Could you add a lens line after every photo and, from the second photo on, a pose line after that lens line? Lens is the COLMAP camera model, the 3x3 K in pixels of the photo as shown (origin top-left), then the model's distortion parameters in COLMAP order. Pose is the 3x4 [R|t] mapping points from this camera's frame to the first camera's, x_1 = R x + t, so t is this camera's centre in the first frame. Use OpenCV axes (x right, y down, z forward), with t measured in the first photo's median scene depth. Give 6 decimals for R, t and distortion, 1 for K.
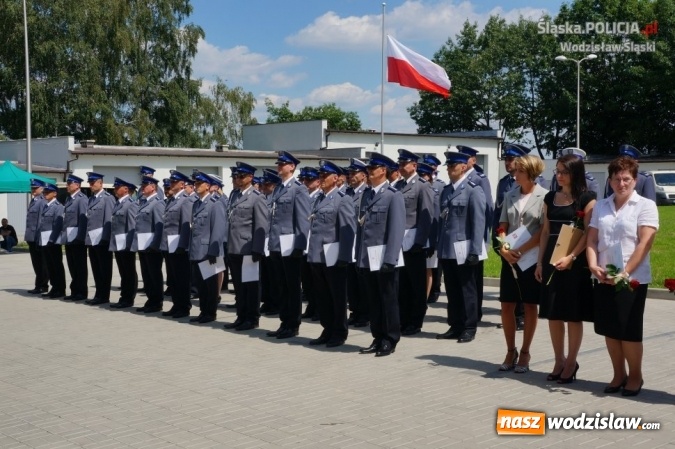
lens RADIAL K [[921.9, 0, 337.6], [0, 921.9, 238.1], [0, 0, 1]] dist [0.011684, 0.770798]
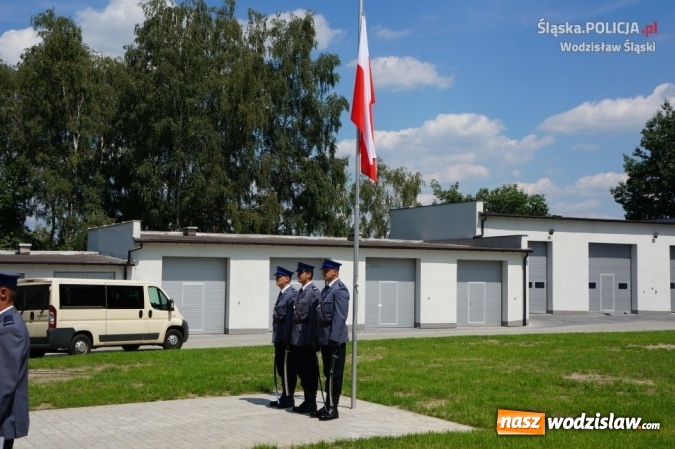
lens RADIAL K [[921.9, 0, 337.6], [0, 921.9, 238.1], [0, 0, 1]] dist [0.011684, 0.770798]
pose [[0.964789, 0.001002, -0.263024, 0.070910], [-0.027791, 0.994784, -0.098147, -0.013643], [0.261554, 0.102001, 0.959784, 0.189510]]
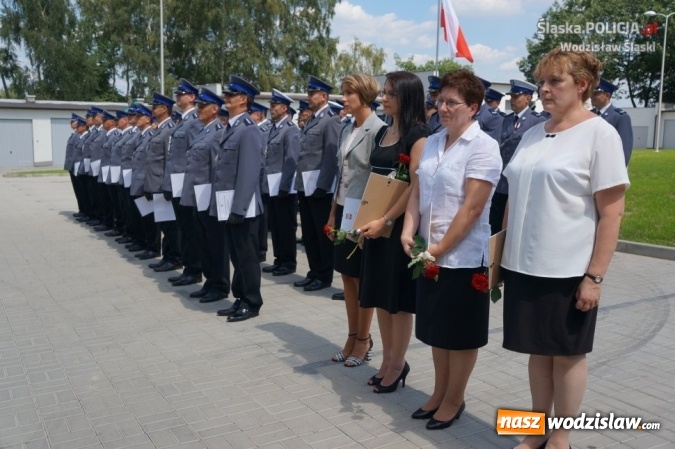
lens RADIAL K [[722.3, 0, 339.4], [0, 722.3, 234.5], [0, 0, 1]] dist [-0.099481, 0.326509]
pose [[0.981553, 0.042674, -0.186364, 0.040975], [-0.025705, 0.995377, 0.092539, -0.002239], [0.189452, -0.086041, 0.978113, 0.060608]]
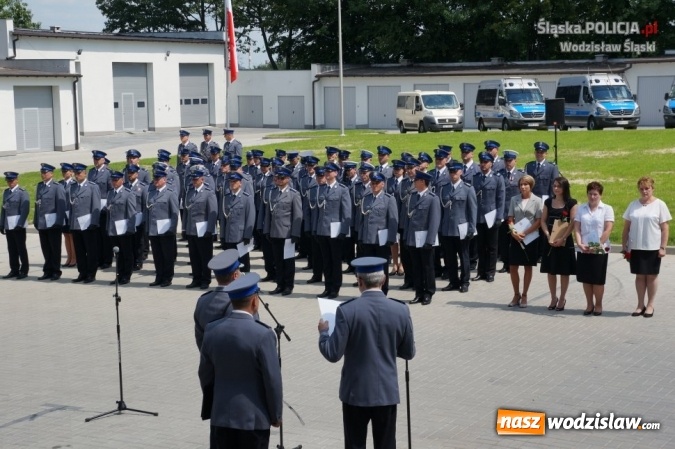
lens RADIAL K [[1335.7, 0, 411.9], [0, 1335.7, 224.3], [0, 0, 1]] dist [0.279210, -0.094757]
pose [[0.928531, -0.047772, 0.368168, -0.119695], [0.026255, 0.997653, 0.063235, -0.021953], [-0.370325, -0.049049, 0.927606, -0.155307]]
